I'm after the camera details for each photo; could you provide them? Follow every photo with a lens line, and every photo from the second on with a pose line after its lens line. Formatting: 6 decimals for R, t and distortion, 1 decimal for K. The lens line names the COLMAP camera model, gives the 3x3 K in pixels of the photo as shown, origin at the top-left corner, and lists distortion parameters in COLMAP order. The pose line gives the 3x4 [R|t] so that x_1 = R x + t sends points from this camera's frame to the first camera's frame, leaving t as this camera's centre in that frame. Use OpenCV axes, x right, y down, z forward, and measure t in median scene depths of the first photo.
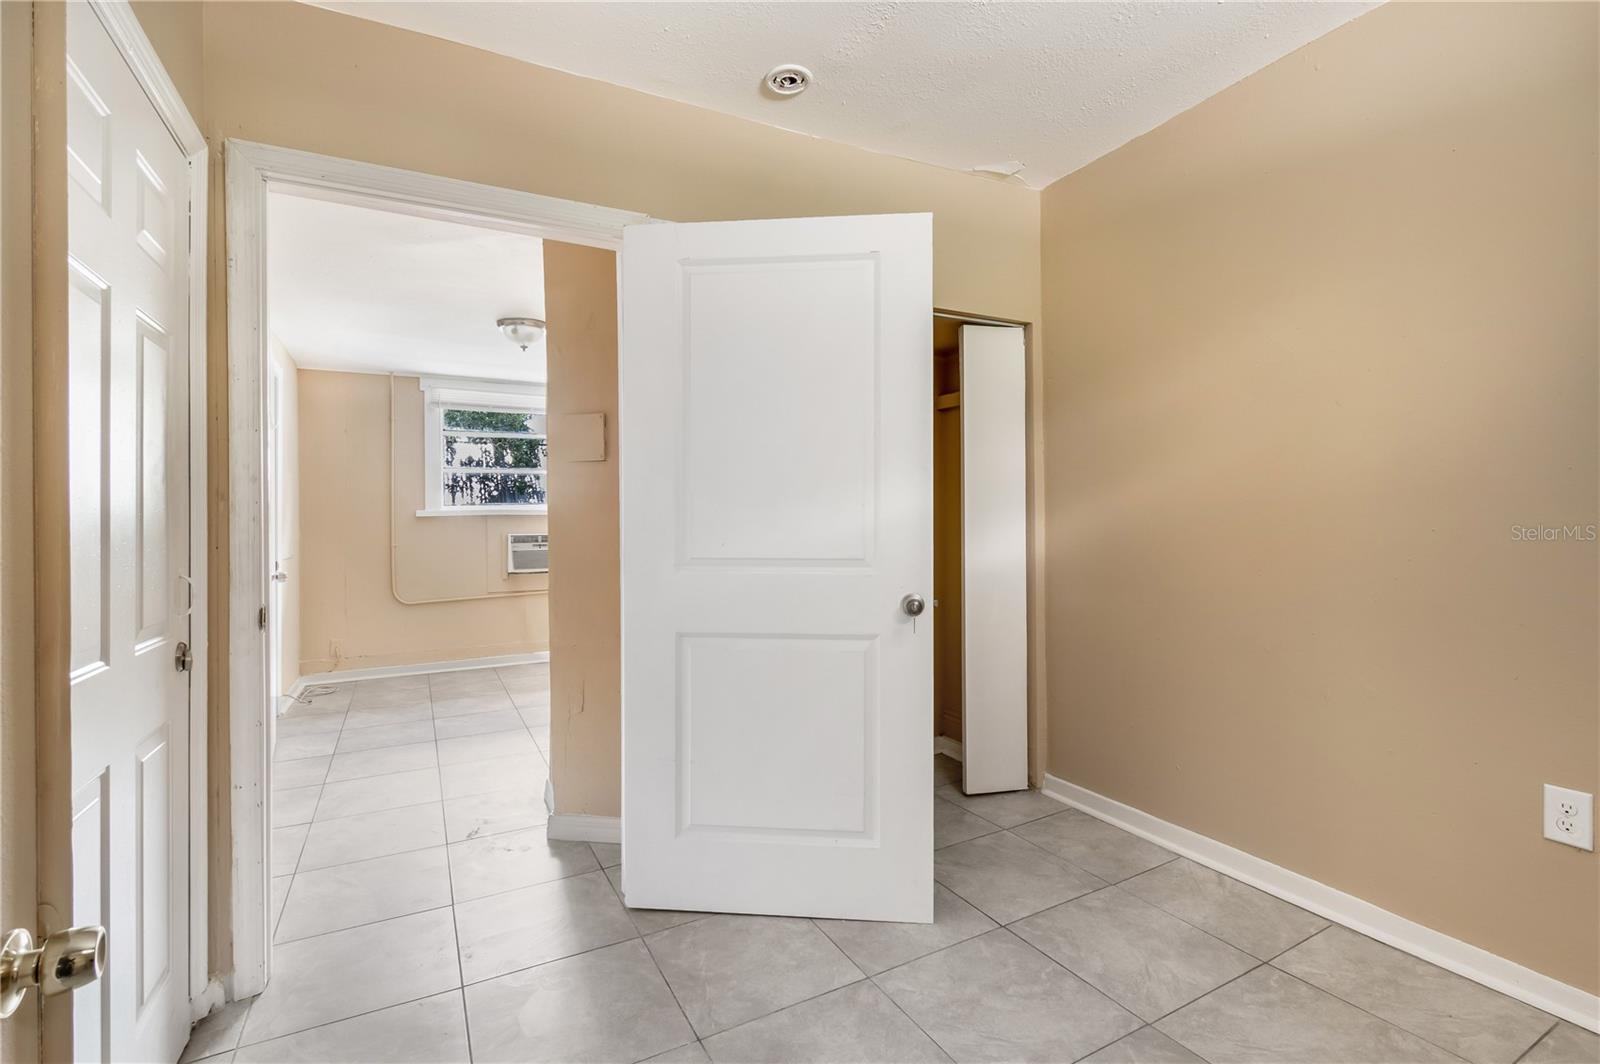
lens RADIAL K [[729.6, 0, 819.3], [0, 729.6, 513.6], [0, 0, 1]] dist [0.003522, -0.002988]
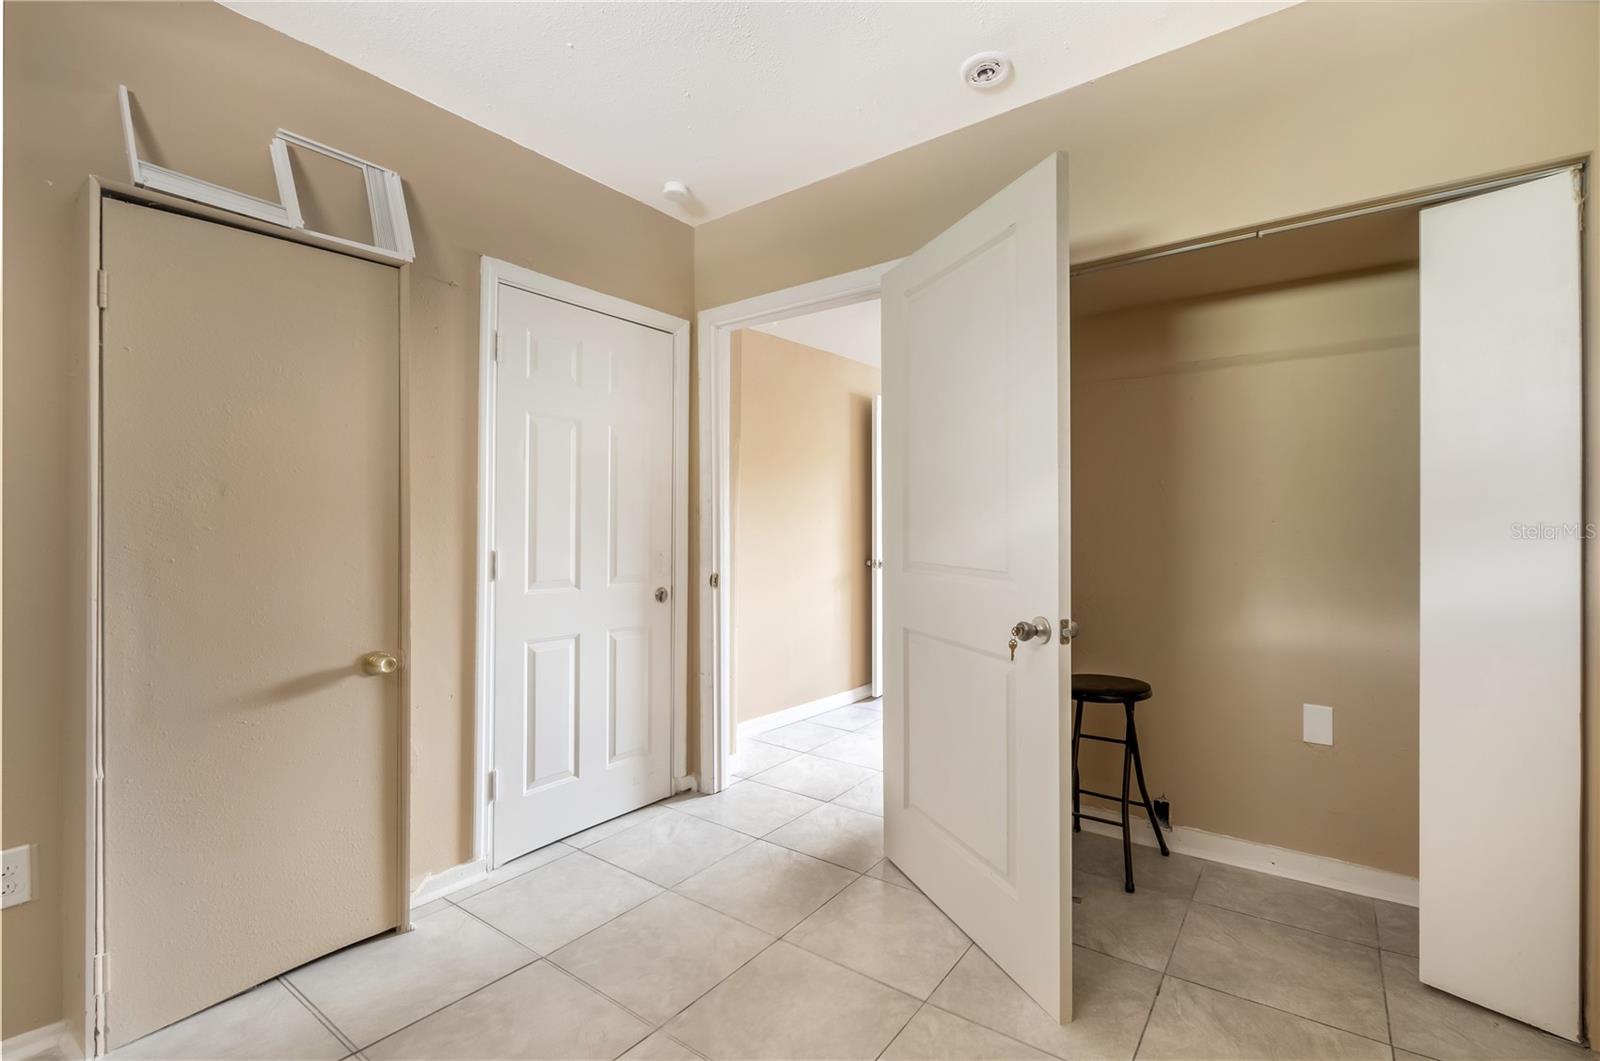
lens RADIAL K [[729.6, 0, 796.0], [0, 729.6, 521.8], [0, 0, 1]] dist [0.003522, -0.002988]
pose [[0.412866, 0.002437, -0.910788, 0.857780], [-0.000398, 0.999997, 0.002496, -0.001498], [0.910792, -0.000668, 0.412866, 0.437482]]
